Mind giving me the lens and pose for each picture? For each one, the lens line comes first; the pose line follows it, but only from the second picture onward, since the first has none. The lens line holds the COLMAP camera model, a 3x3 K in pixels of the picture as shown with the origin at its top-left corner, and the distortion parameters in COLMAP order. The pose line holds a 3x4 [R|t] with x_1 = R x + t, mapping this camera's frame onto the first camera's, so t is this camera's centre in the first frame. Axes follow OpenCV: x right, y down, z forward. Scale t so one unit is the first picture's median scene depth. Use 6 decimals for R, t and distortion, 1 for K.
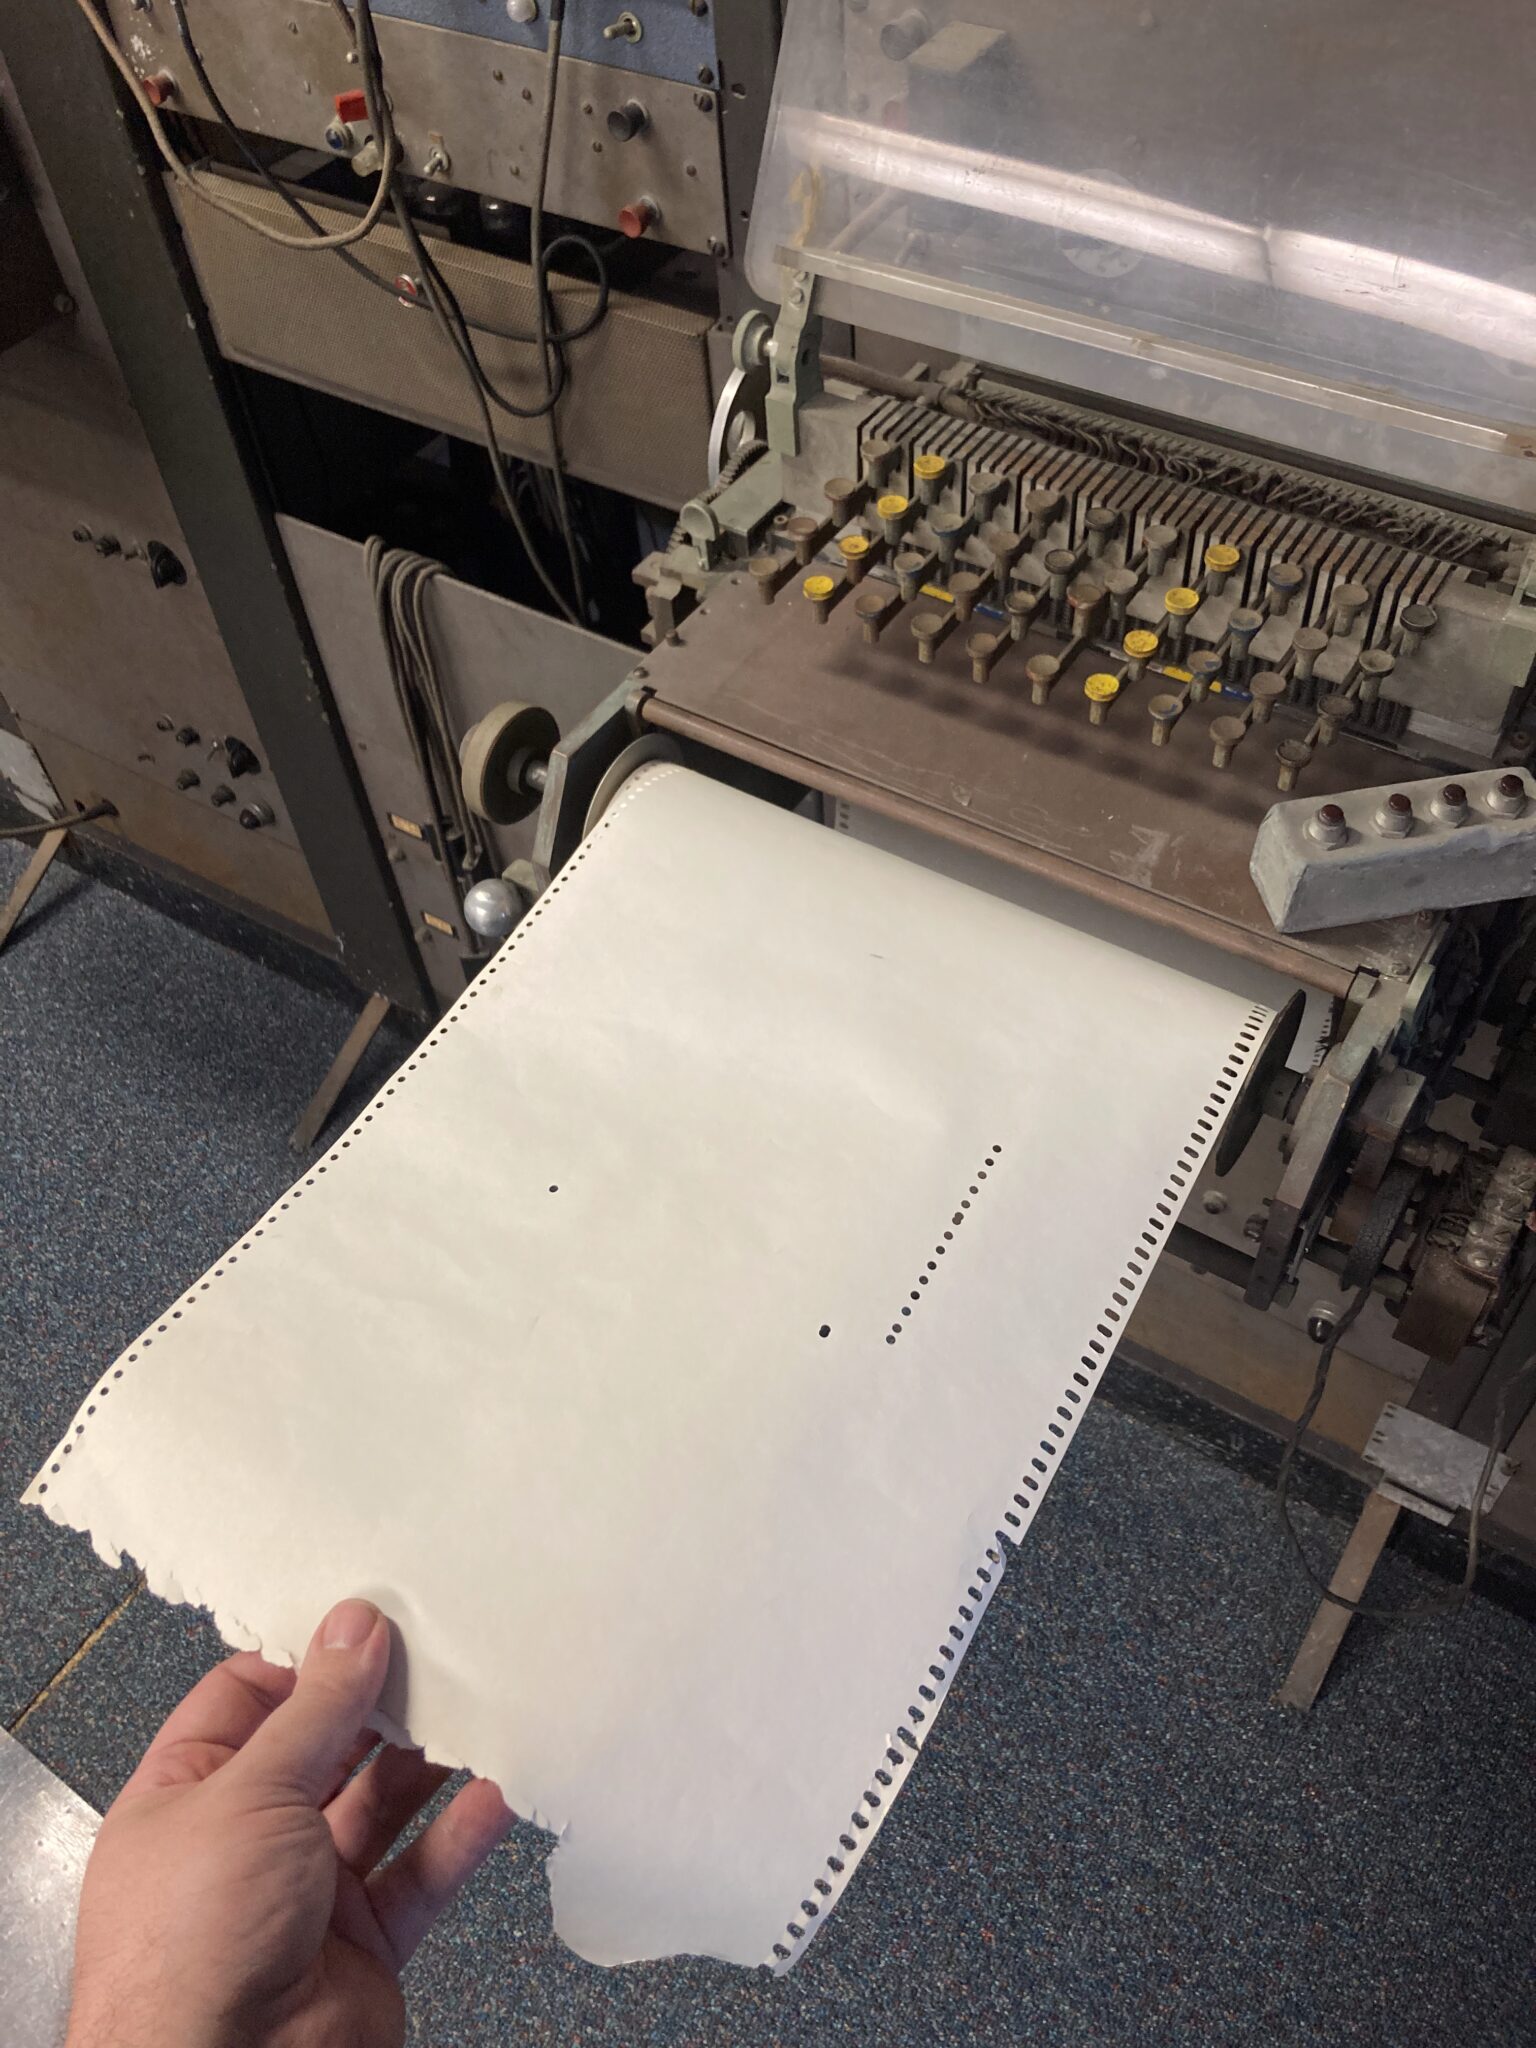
lens RADIAL K [[1732.8, 0, 771.5], [0, 1732.8, 994.5], [0, 0, 1]] dist [-0.004075, -0.000143]
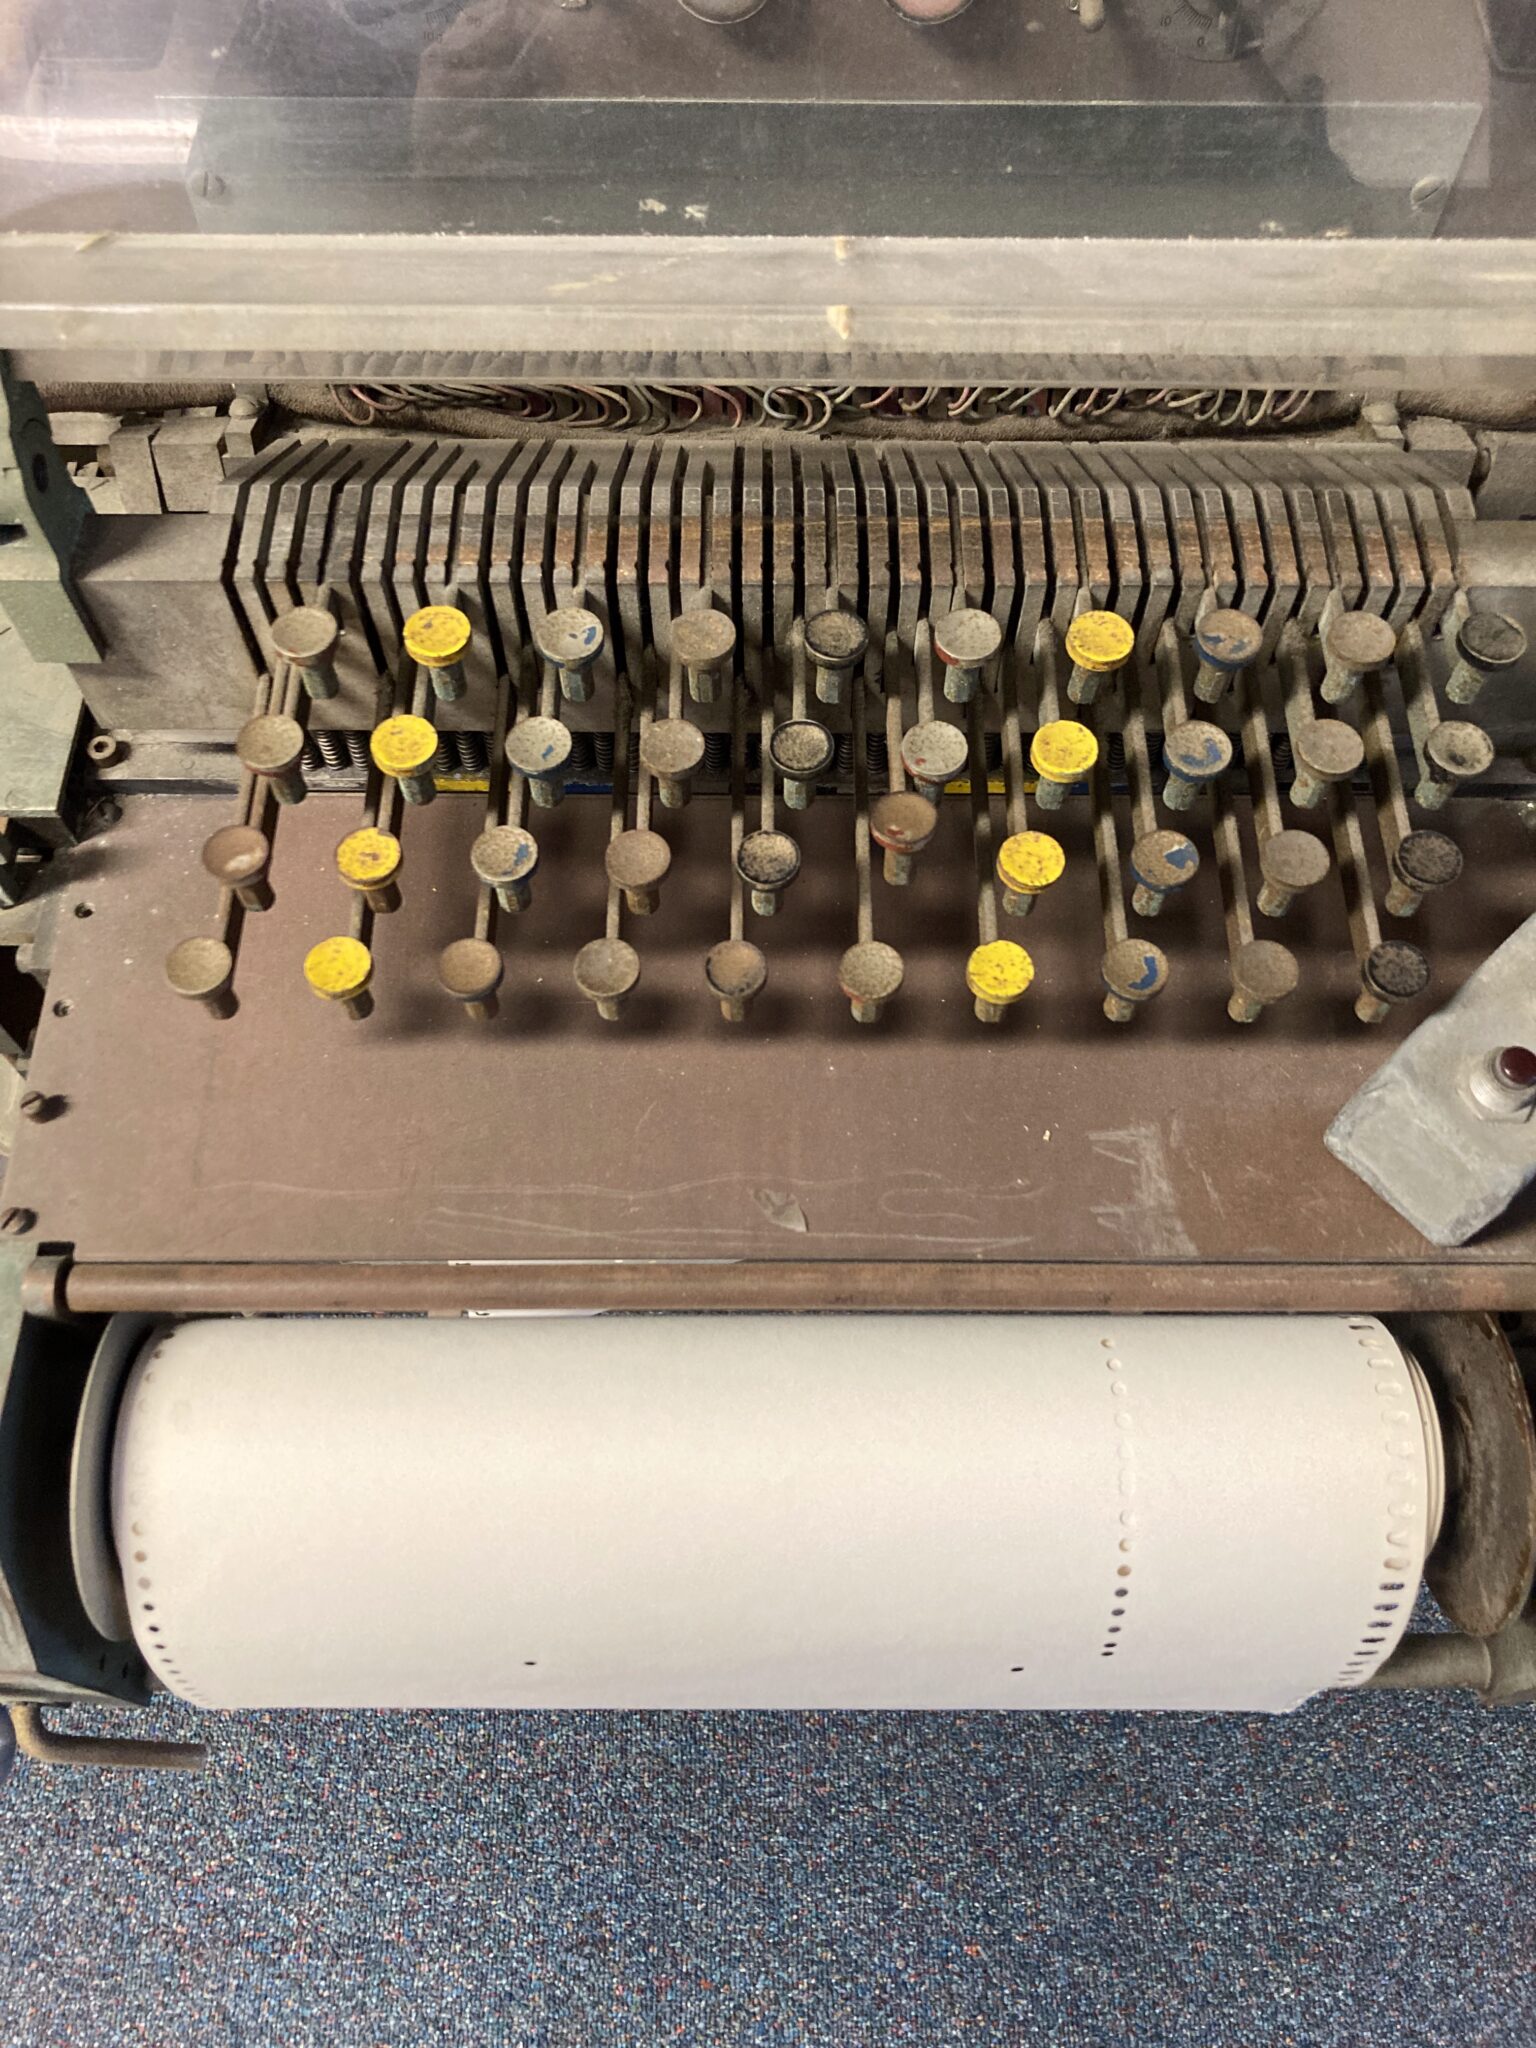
lens RADIAL K [[1732.8, 0, 771.5], [0, 1732.8, 994.5], [0, 0, 1]] dist [-0.004075, -0.000143]
pose [[0.839953, -0.450855, 0.302008, -0.016323], [0.388321, 0.888127, 0.245839, -0.266992], [-0.379059, -0.089217, 0.921062, 0.470111]]
